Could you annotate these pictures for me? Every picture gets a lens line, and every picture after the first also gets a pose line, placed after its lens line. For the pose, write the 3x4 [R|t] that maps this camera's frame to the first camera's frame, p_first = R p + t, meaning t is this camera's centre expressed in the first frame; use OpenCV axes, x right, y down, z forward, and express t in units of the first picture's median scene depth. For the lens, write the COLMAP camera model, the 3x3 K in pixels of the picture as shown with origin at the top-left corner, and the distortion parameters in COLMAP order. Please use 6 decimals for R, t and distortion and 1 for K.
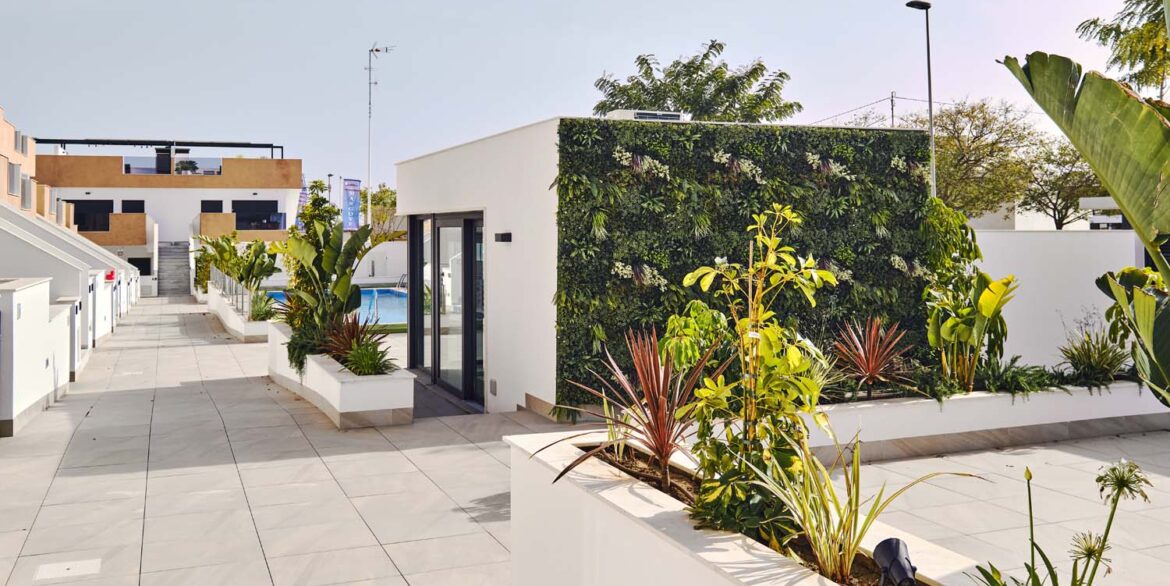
lens RADIAL K [[1127.3, 0, 614.5], [0, 1127.3, 250.6], [0, 0, 1]] dist [0.009146, 0.002084]
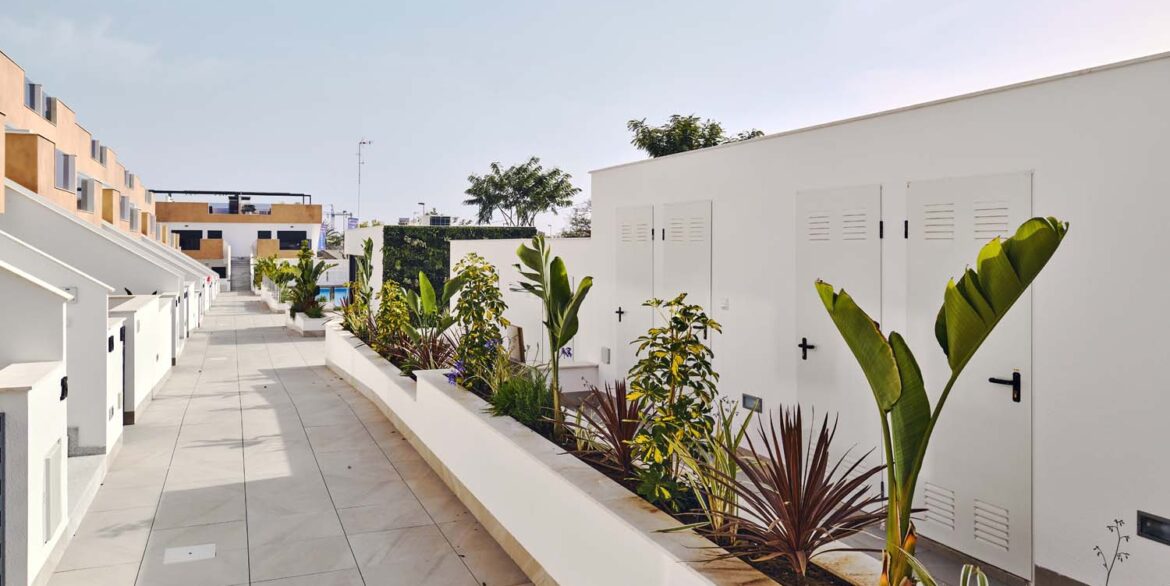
lens RADIAL K [[819.8, 0, 585.0], [0, 819.8, 293.0], [0, 0, 1]] dist [-0.040752, 0.000027]
pose [[0.999528, 0.008307, 0.029565, 0.057934], [-0.009415, 0.999251, 0.037529, -0.004898], [-0.029231, -0.037789, 0.998858, -0.152811]]
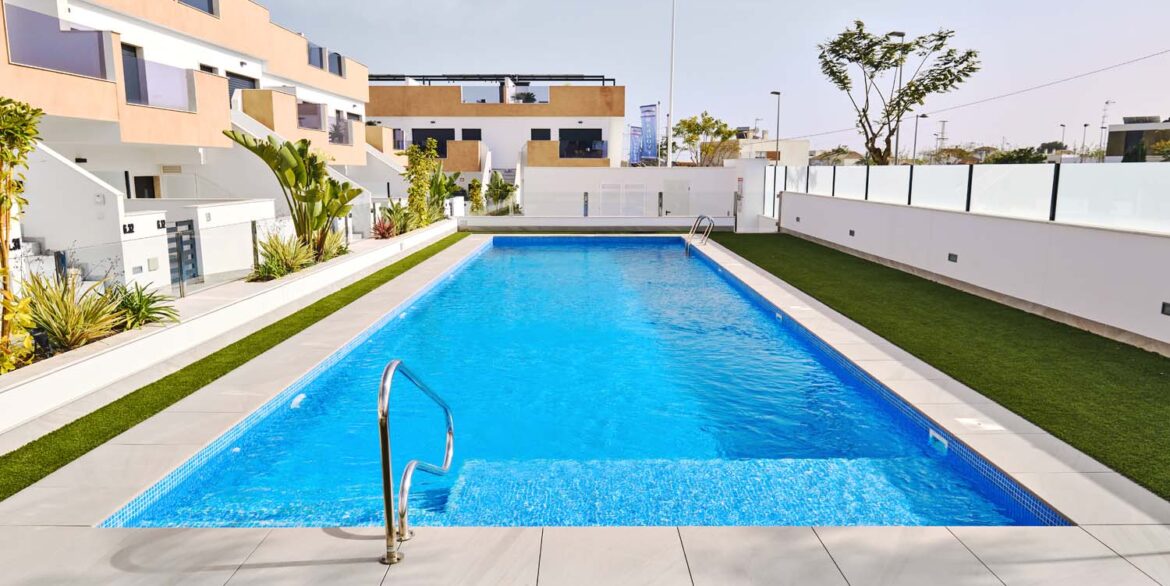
lens RADIAL K [[745.1, 0, 585.0], [0, 745.1, 293.0], [0, 0, 1]] dist [-0.004520, -0.000861]
pose [[0.927296, 0.070044, -0.367718, -0.057257], [-0.014911, 0.988469, 0.150685, 0.001359], [0.374033, -0.134246, 0.917648, 0.375363]]
